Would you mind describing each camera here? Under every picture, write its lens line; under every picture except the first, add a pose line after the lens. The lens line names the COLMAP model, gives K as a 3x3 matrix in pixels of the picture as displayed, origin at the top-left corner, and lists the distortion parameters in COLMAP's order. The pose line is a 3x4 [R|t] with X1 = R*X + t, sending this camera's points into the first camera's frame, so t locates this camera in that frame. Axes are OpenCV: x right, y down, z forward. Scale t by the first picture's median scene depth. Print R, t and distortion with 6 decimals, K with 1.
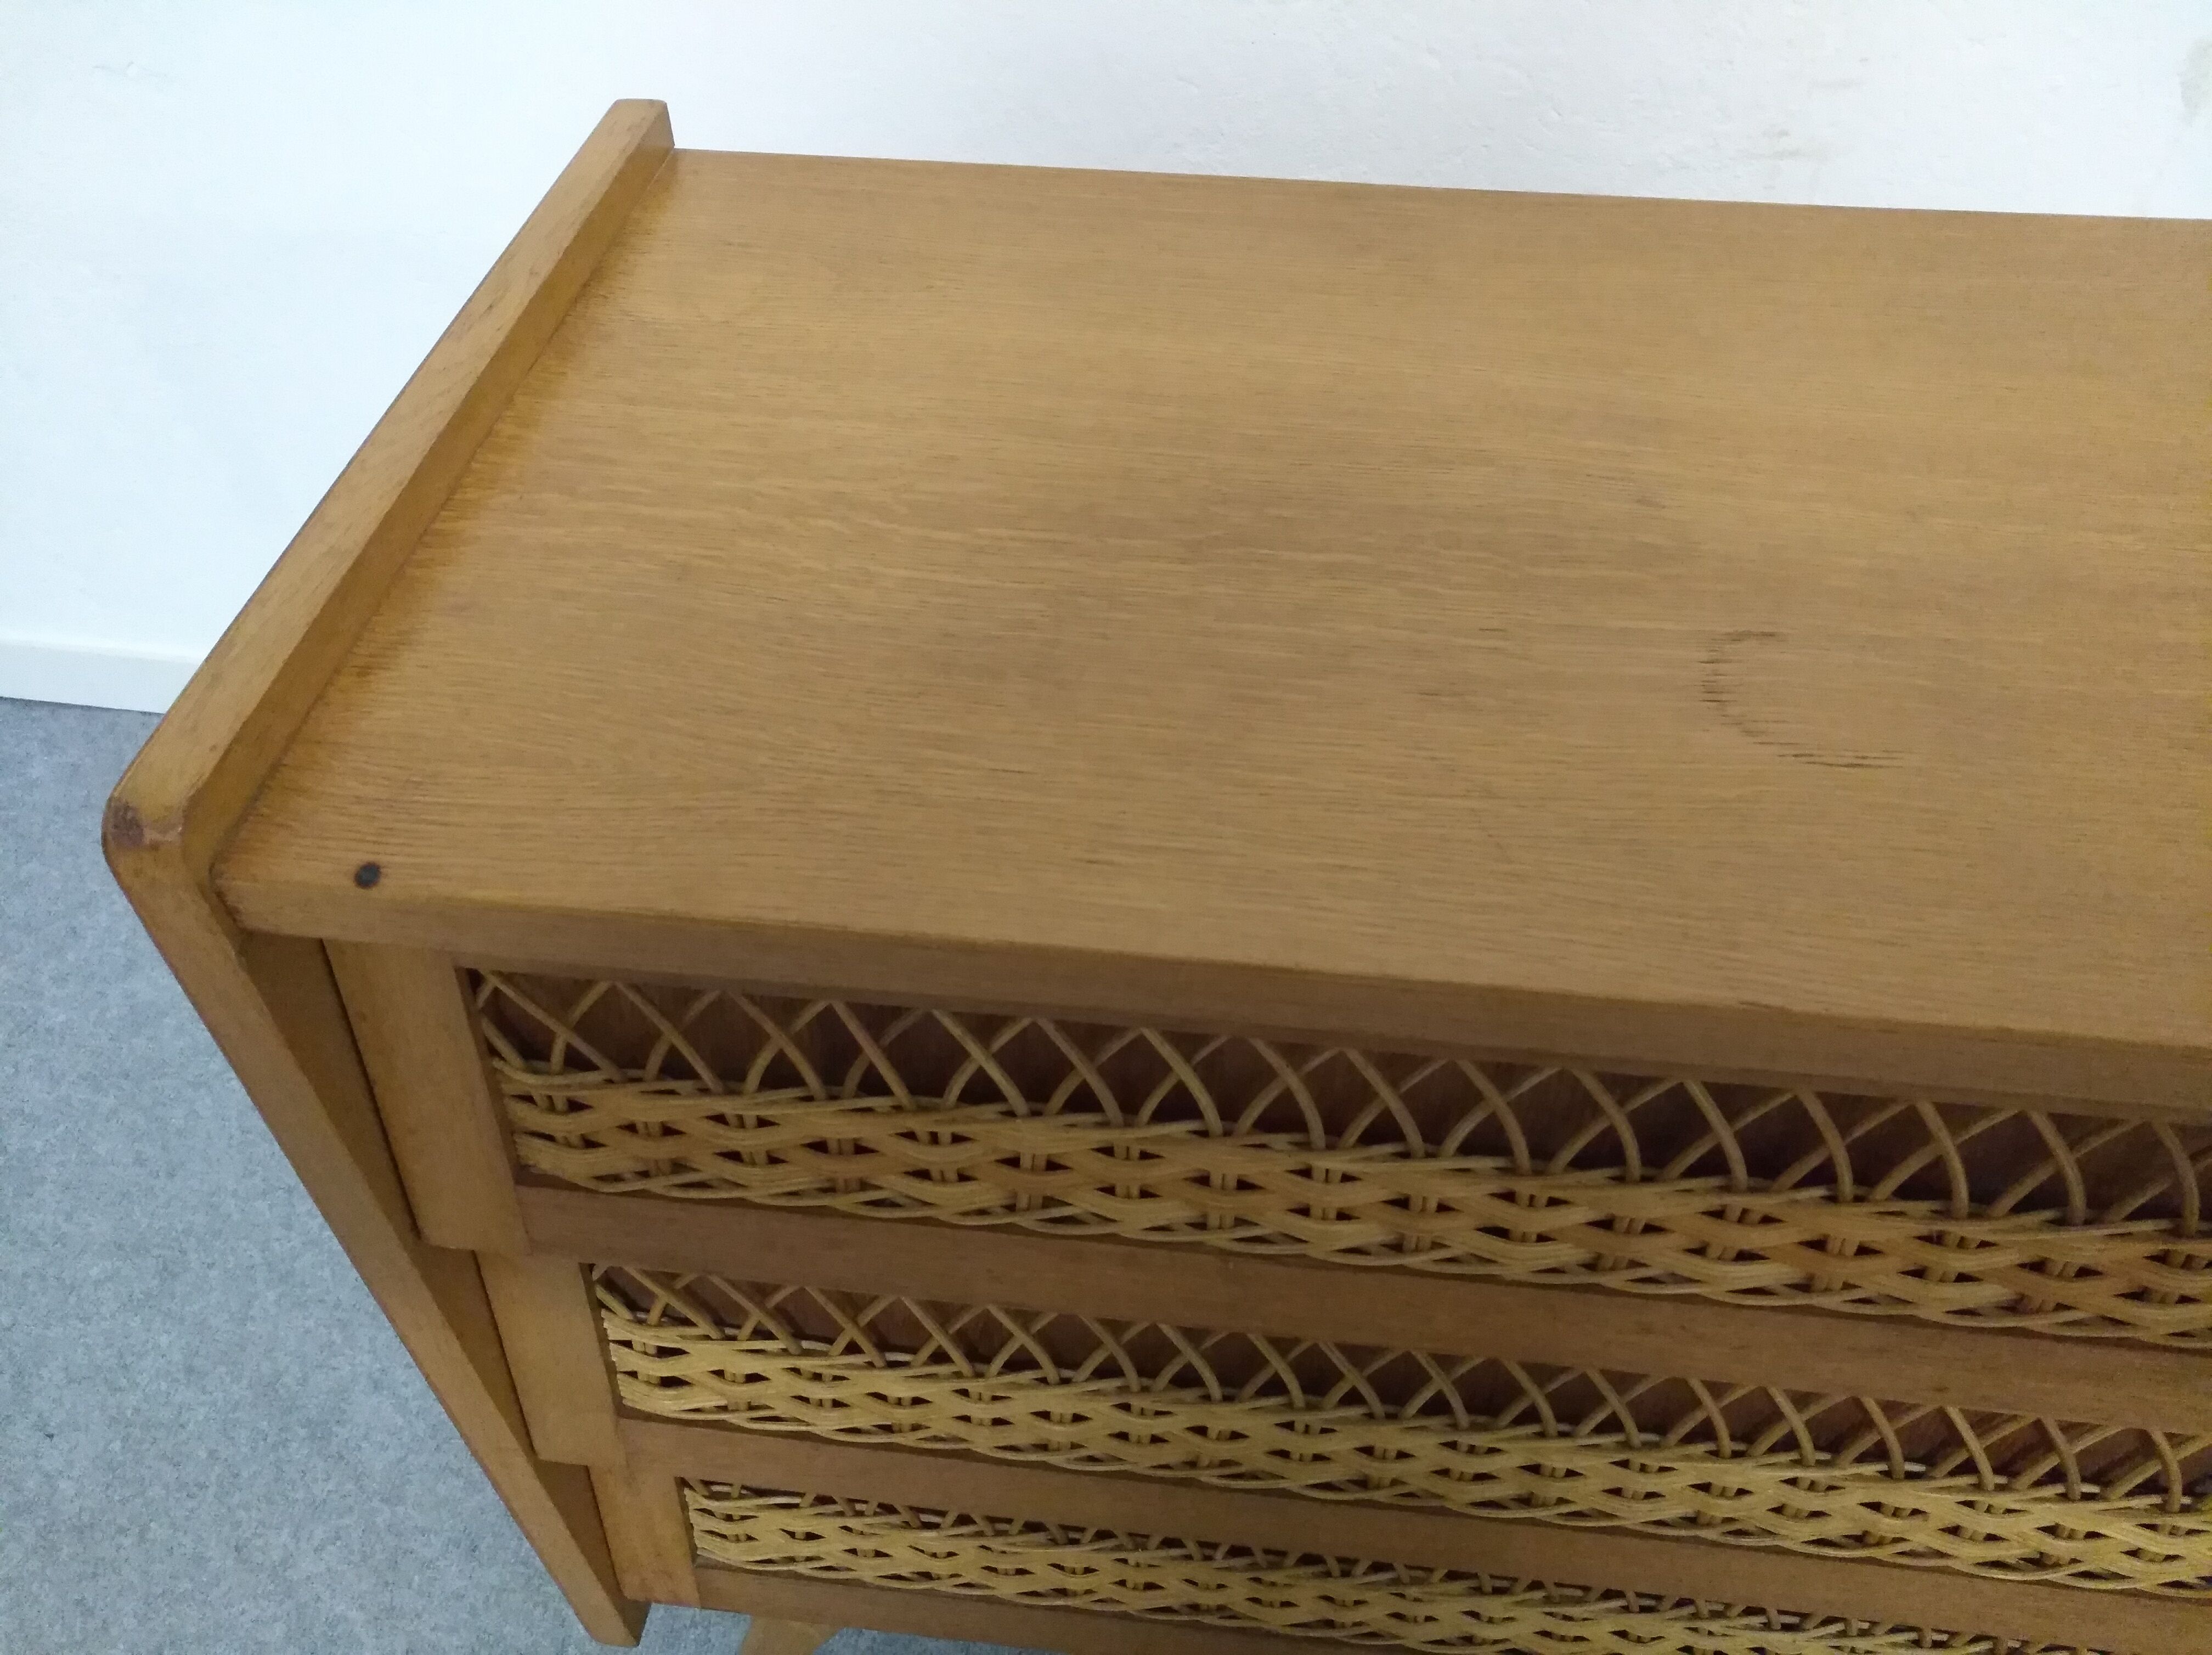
lens RADIAL K [[1697.9, 0, 1106.0], [0, 1697.9, 827.5], [0, 0, 1]] dist [0.002343, 0.008875]
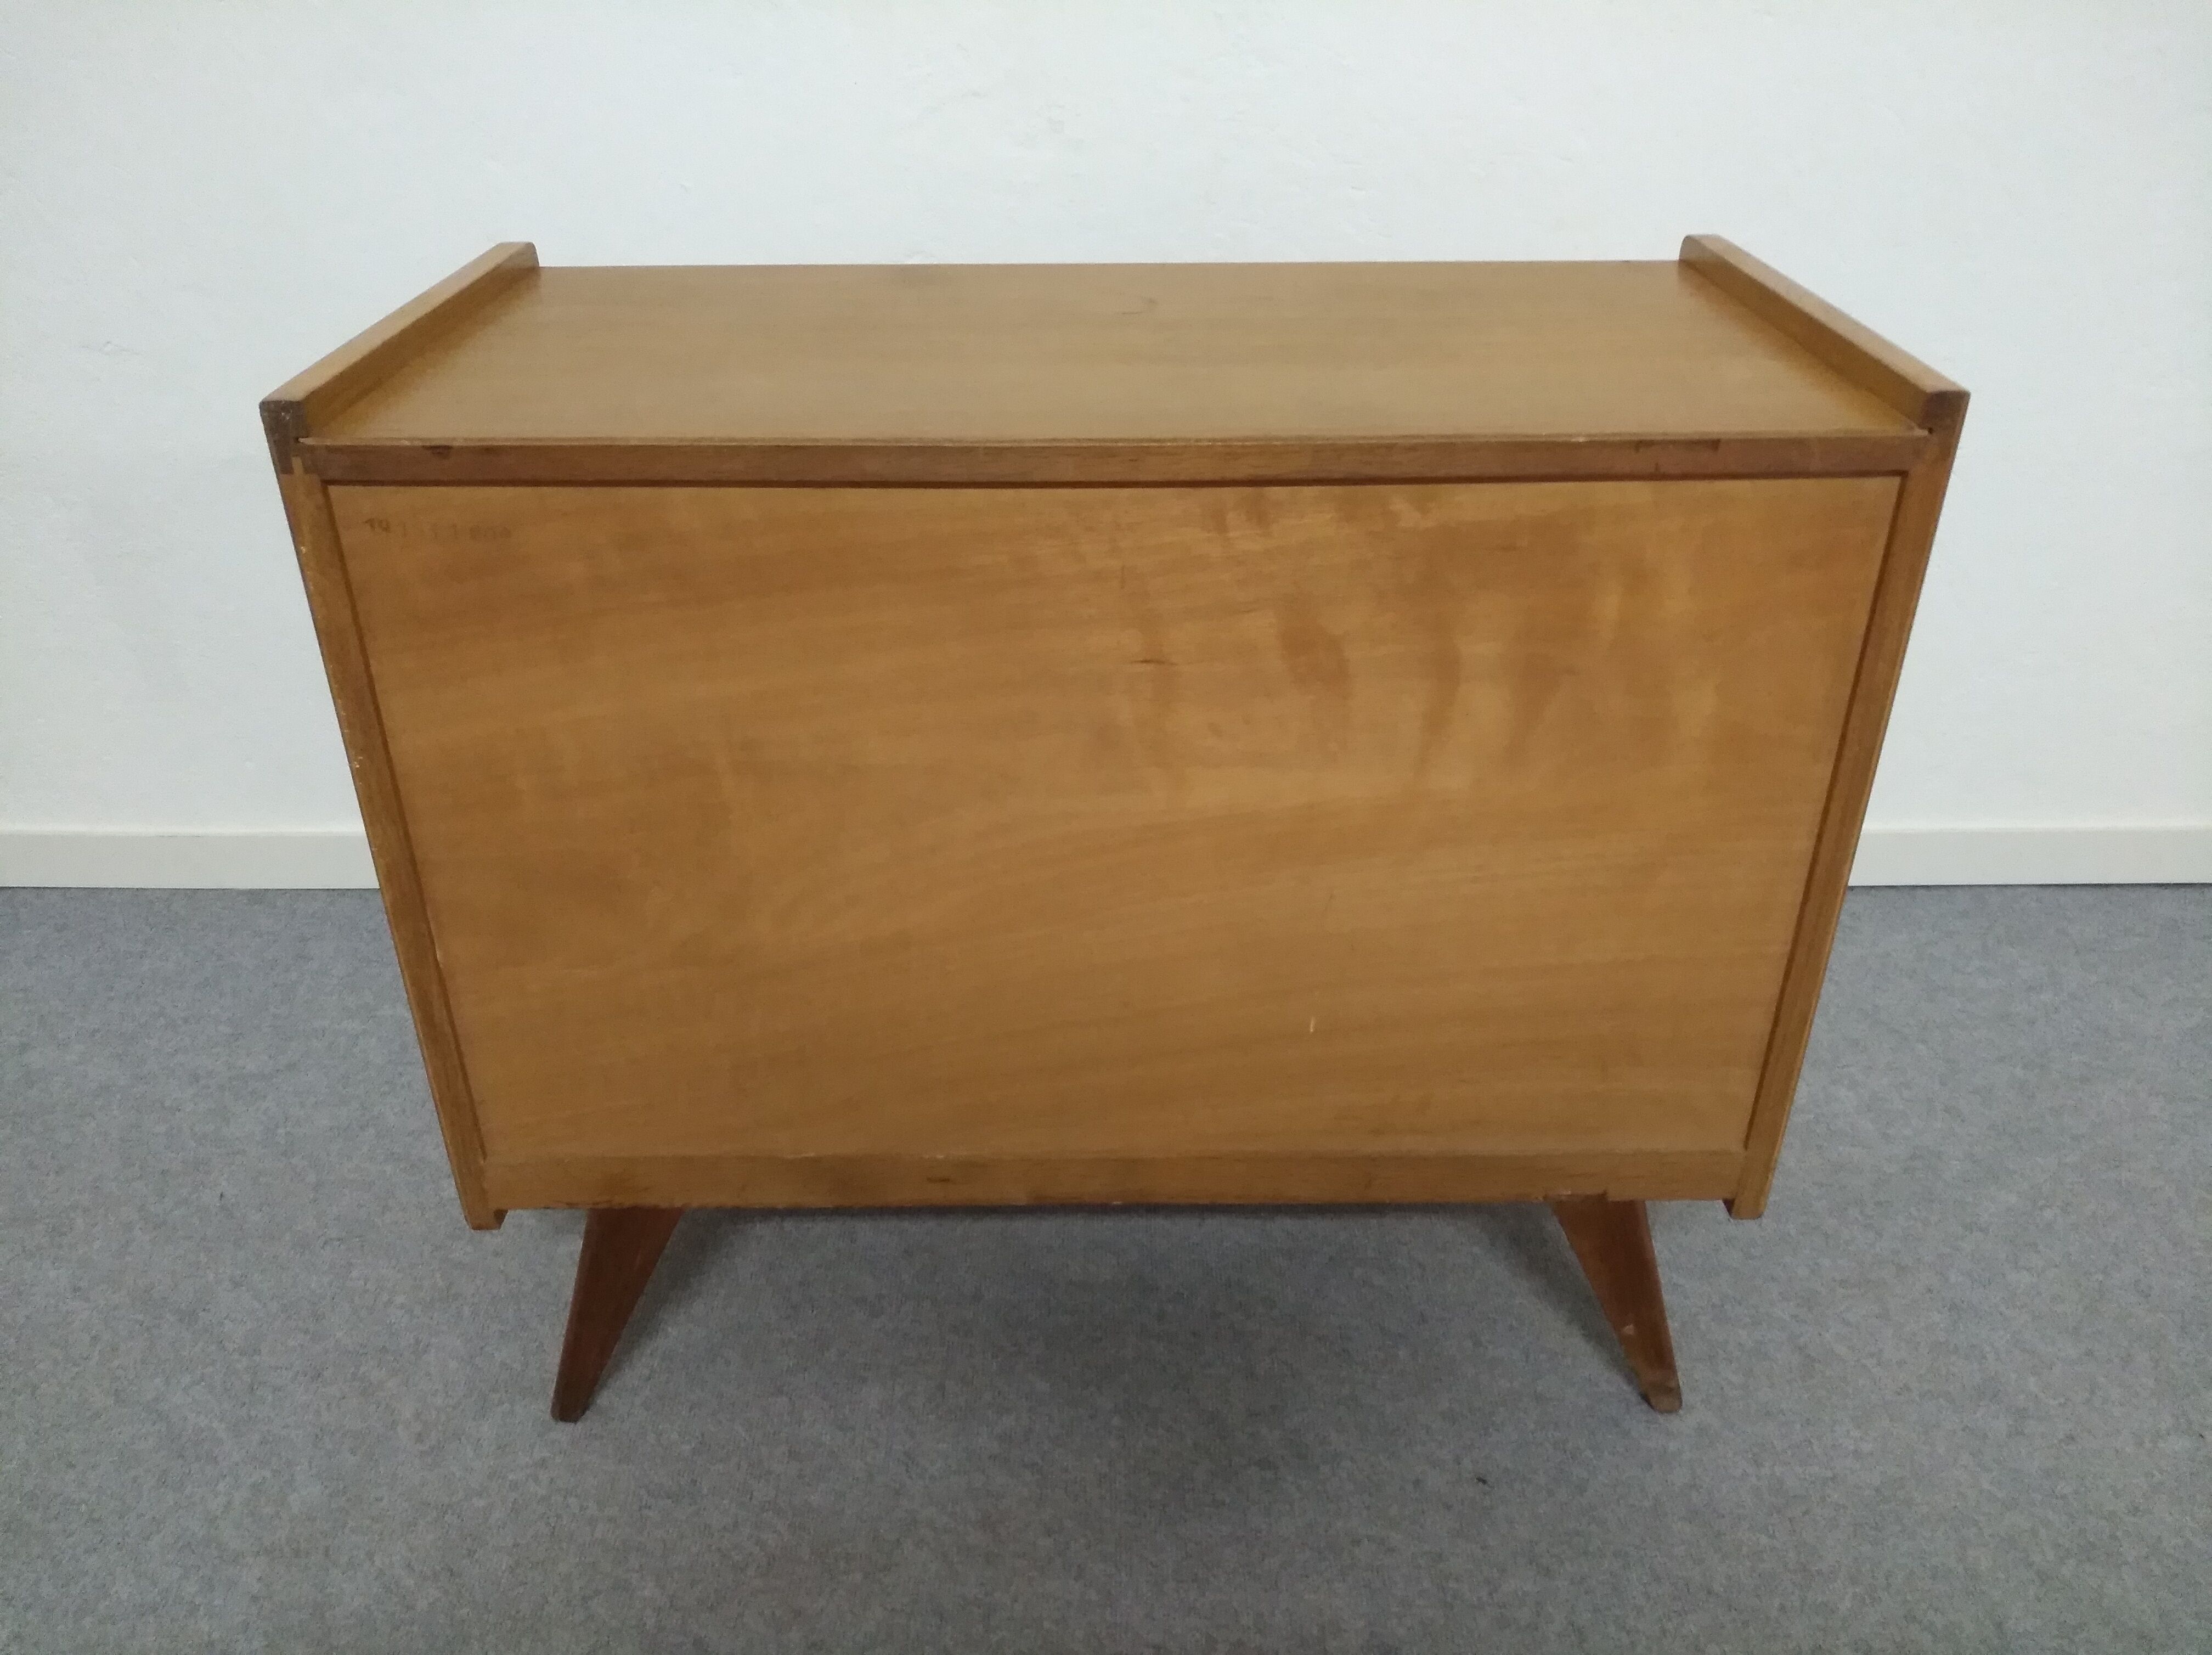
lens RADIAL K [[1697.9, 0, 1106.0], [0, 1697.9, 827.5], [0, 0, 1]] dist [0.002343, 0.008875]
pose [[0.993121, -0.056776, 0.102410, 0.087379], [0.082496, 0.959933, -0.267810, 0.400921], [-0.083102, 0.274416, 0.958014, -0.322224]]
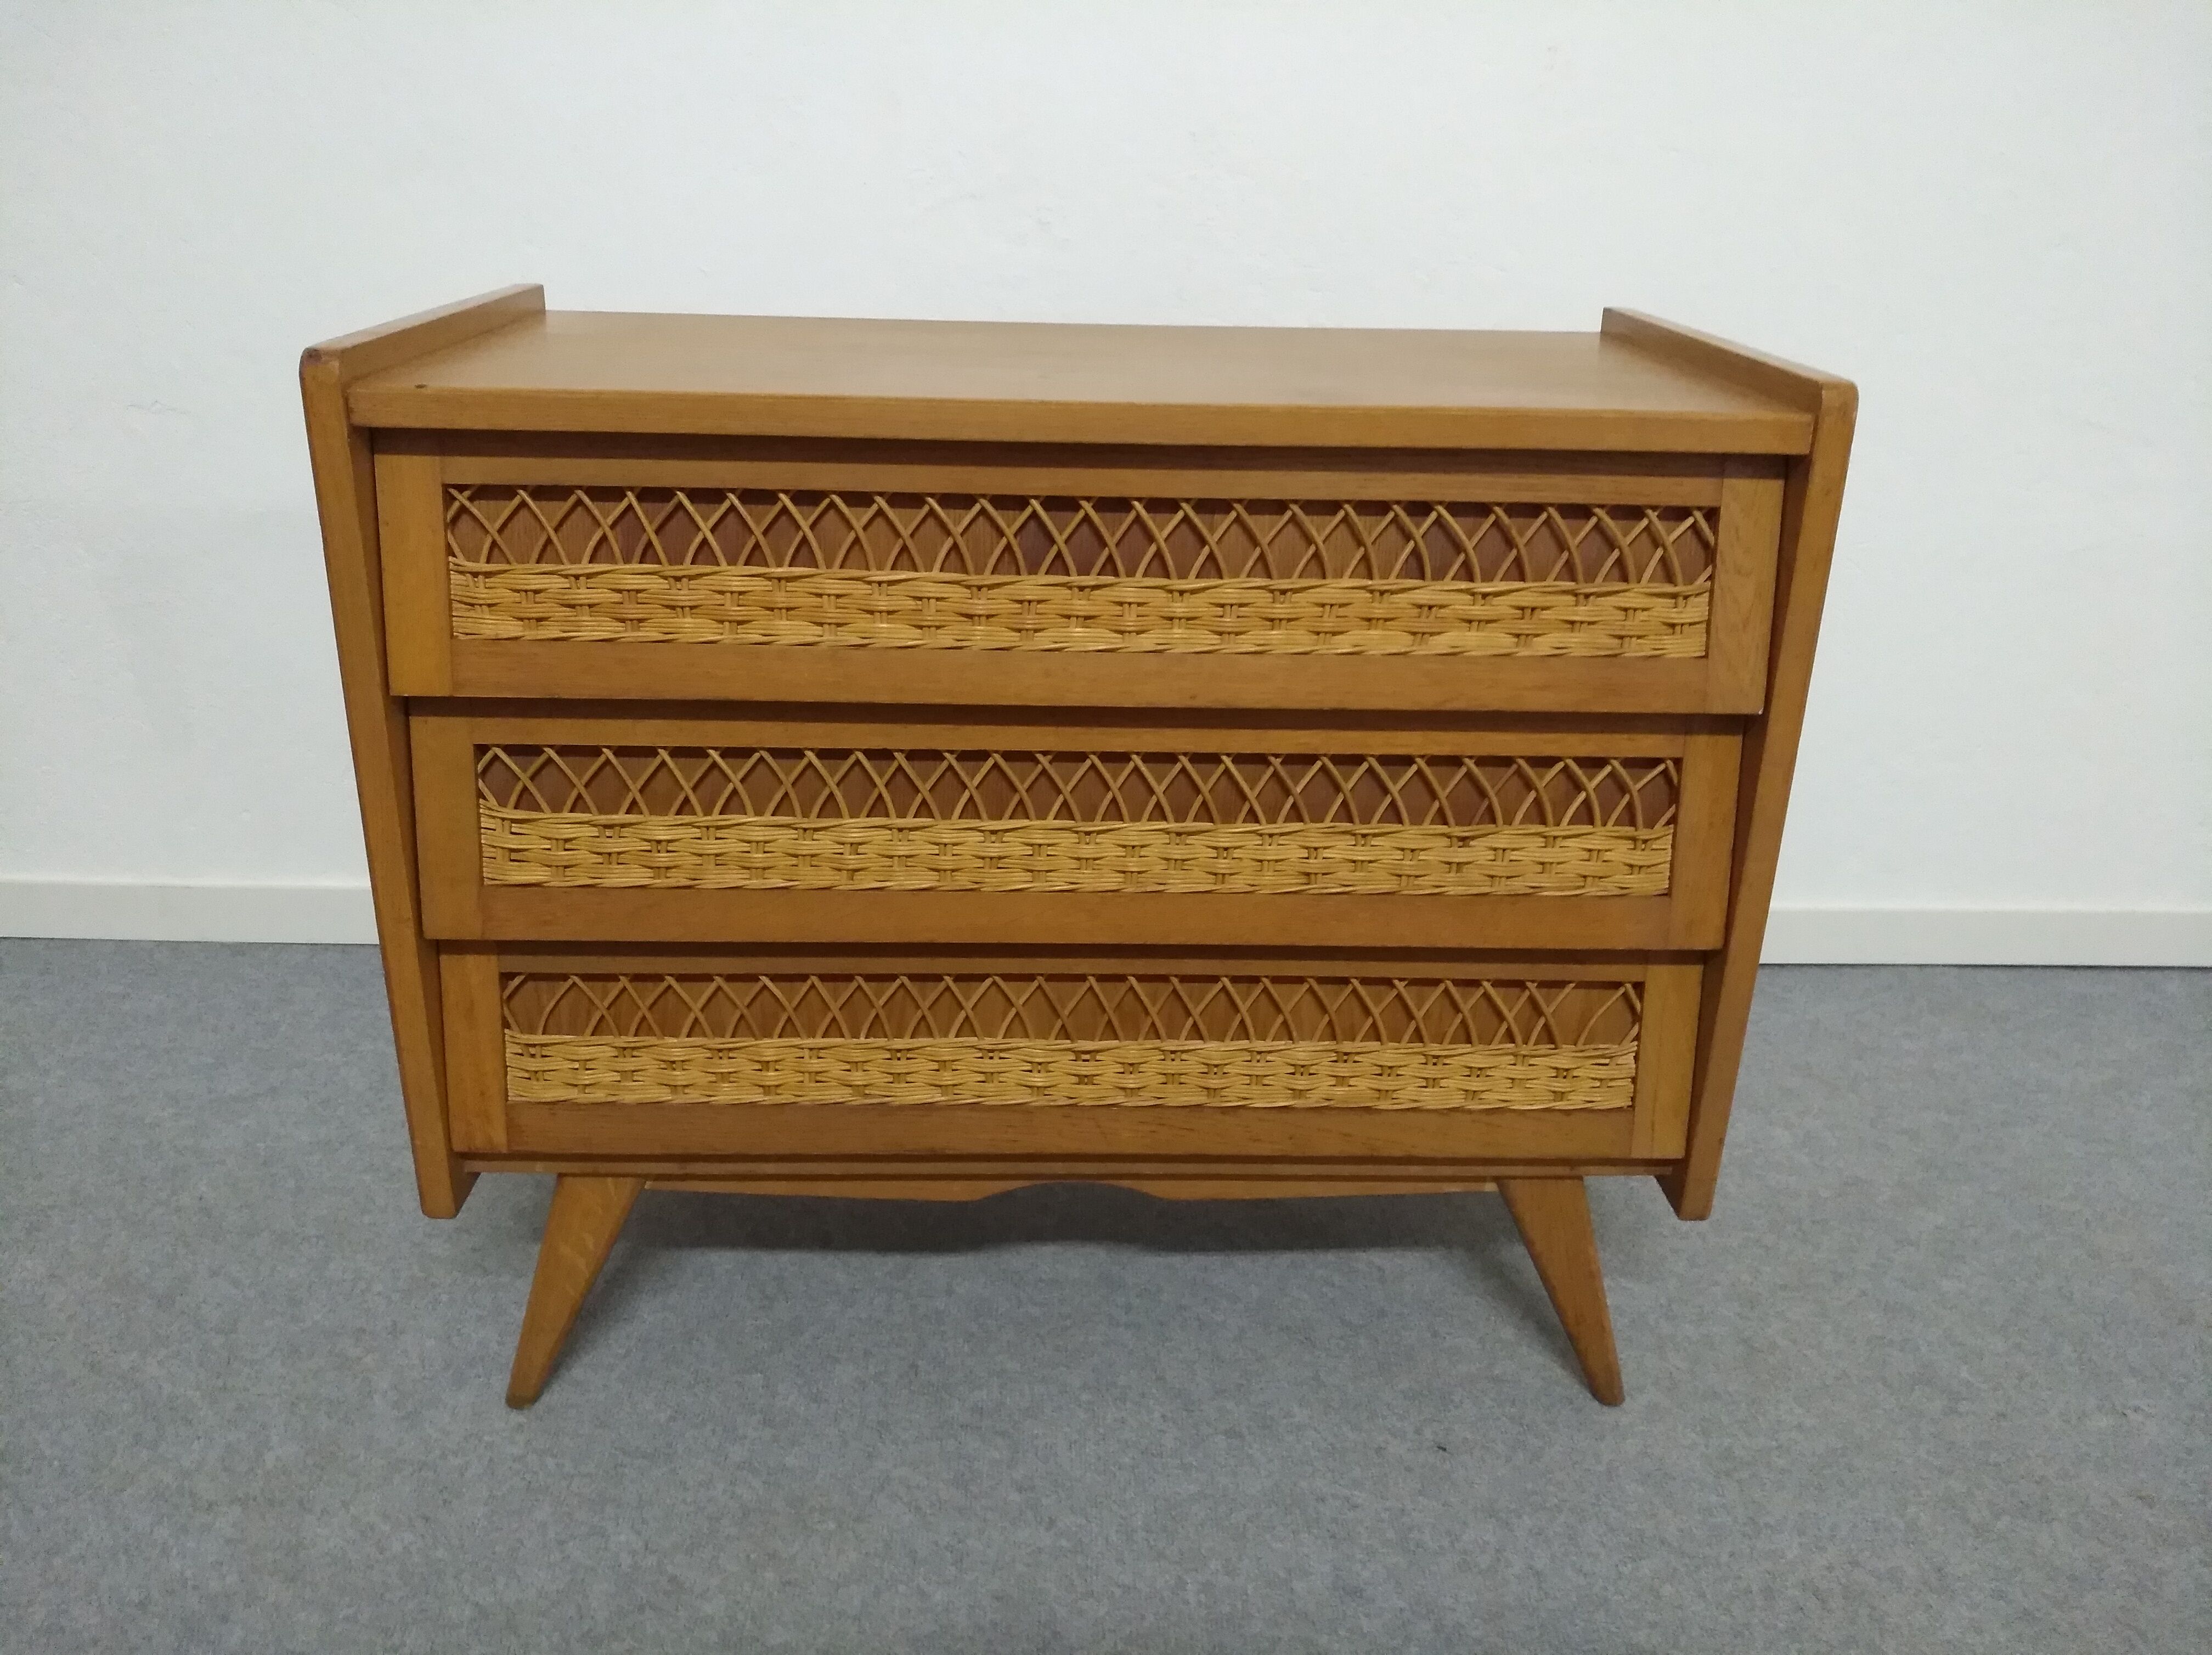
lens RADIAL K [[1708.7, 0, 1106.9], [0, 1708.7, 815.5], [0, 0, 1]] dist [-0.002826, 0.007768]
pose [[0.989792, -0.023251, 0.140610, 0.047253], [0.077761, 0.914912, -0.396093, 0.579285], [-0.119436, 0.402983, 0.907381, -0.347080]]
